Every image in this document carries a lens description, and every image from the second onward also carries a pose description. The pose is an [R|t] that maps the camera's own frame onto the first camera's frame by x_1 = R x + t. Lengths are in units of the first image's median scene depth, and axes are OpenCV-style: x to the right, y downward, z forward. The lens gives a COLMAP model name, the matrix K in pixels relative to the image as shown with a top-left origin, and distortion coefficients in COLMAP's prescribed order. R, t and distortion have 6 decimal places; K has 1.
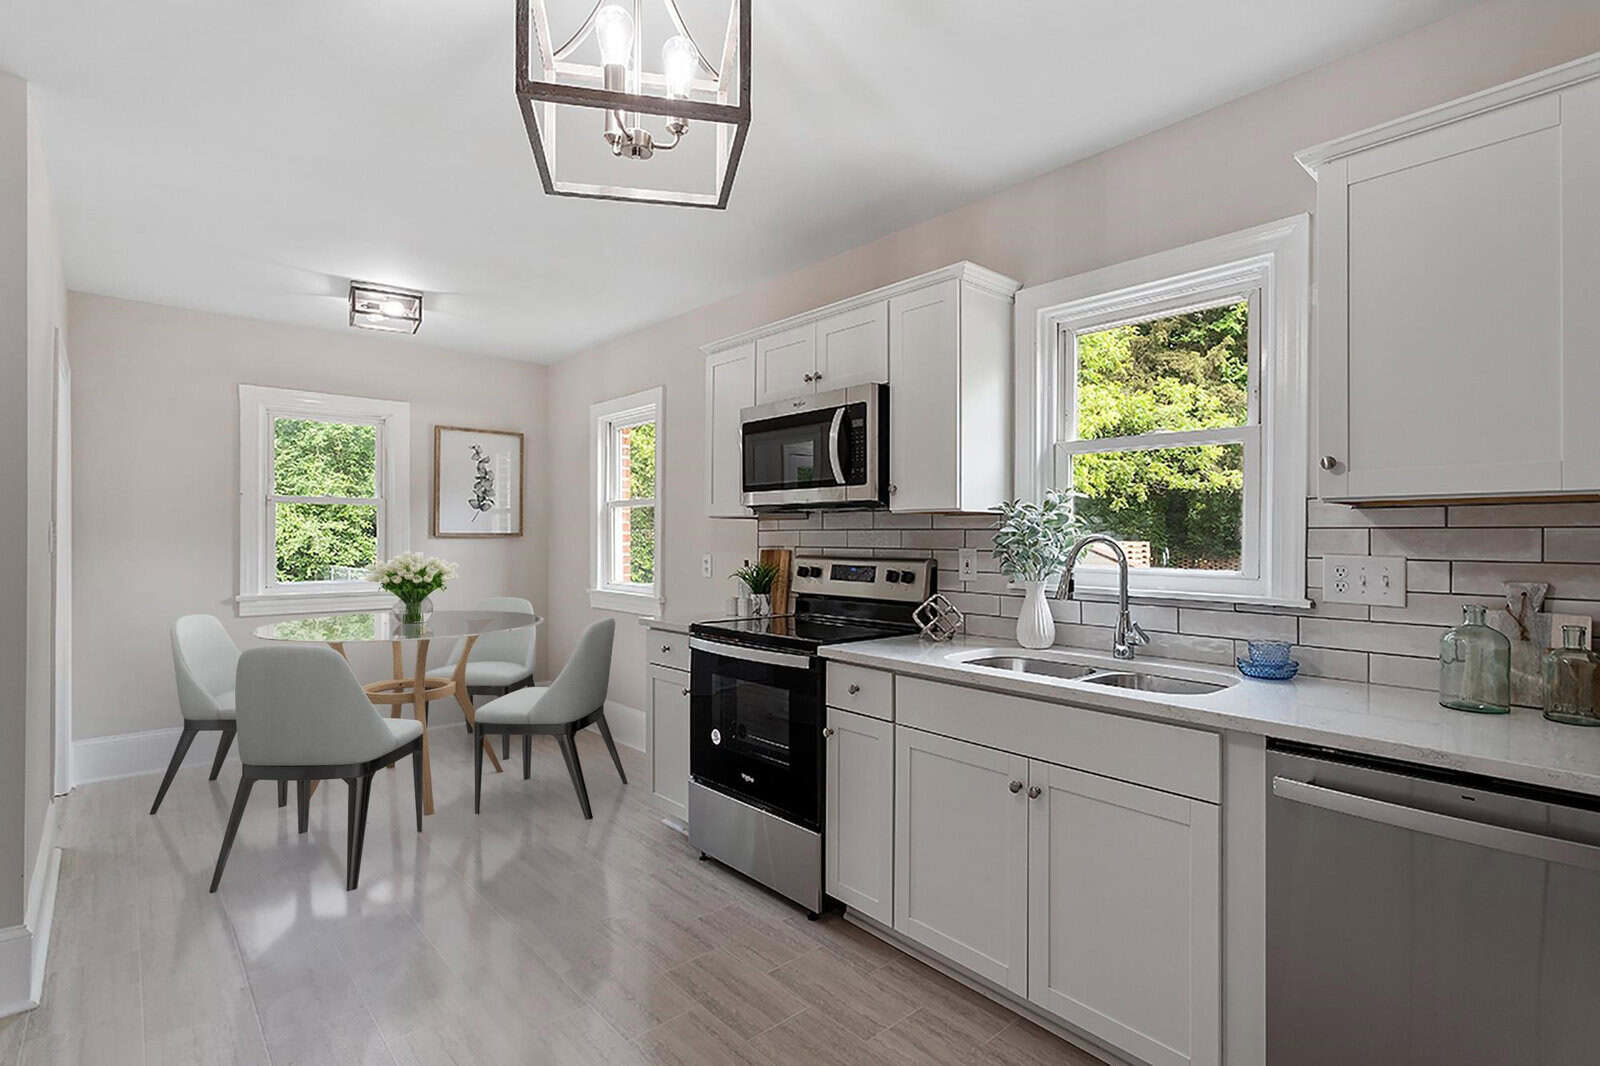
lens RADIAL K [[806.4, 0, 804.7], [0, 806.4, 535.3], [0, 0, 1]] dist [0.000625, -0.000478]
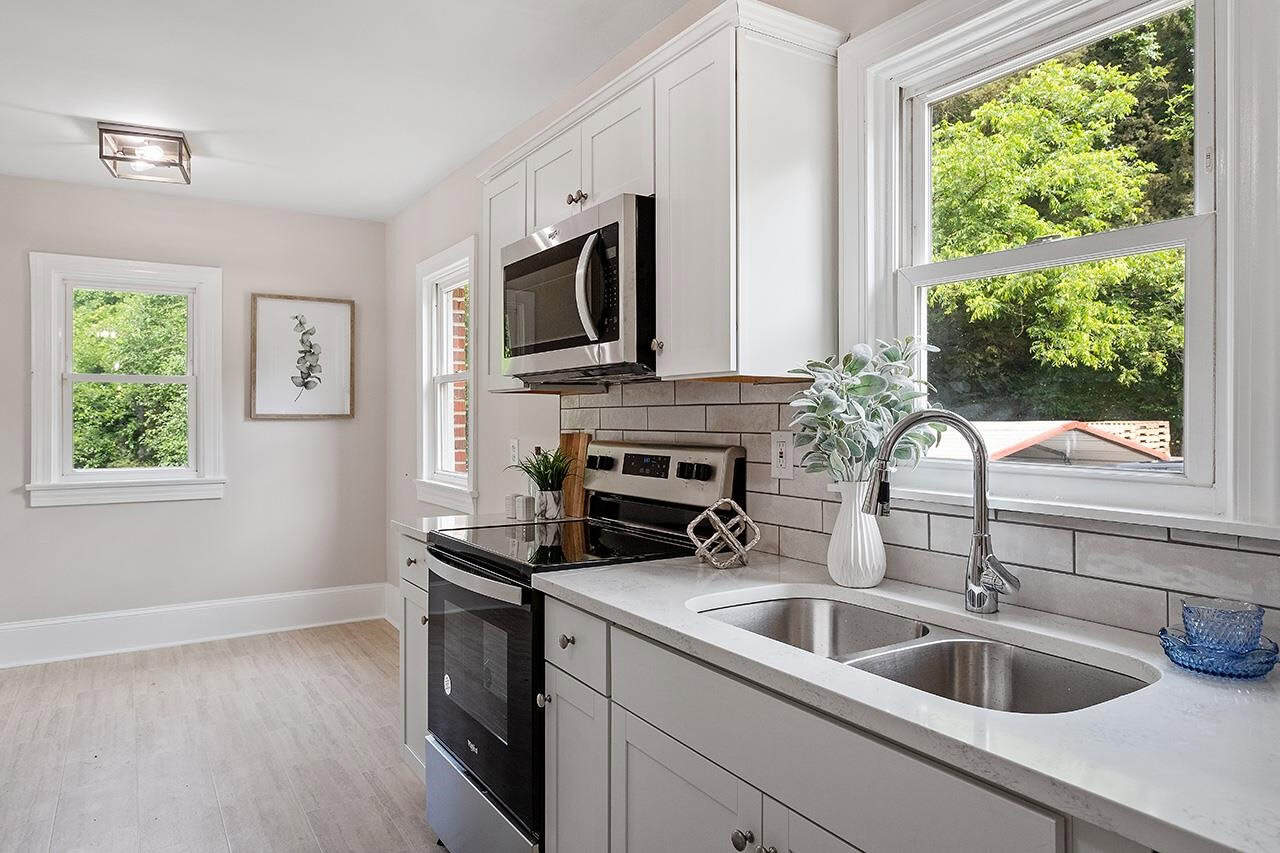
lens RADIAL K [[853.0, 0, 633.5], [0, 853.0, 416.2], [0, 0, 1]] dist [-0.004245, 0.005708]
pose [[0.985173, -0.004749, -0.171499, 0.178540], [0.004660, 0.999989, -0.000919, 0.002965], [0.171502, 0.000106, 0.985184, 0.230094]]
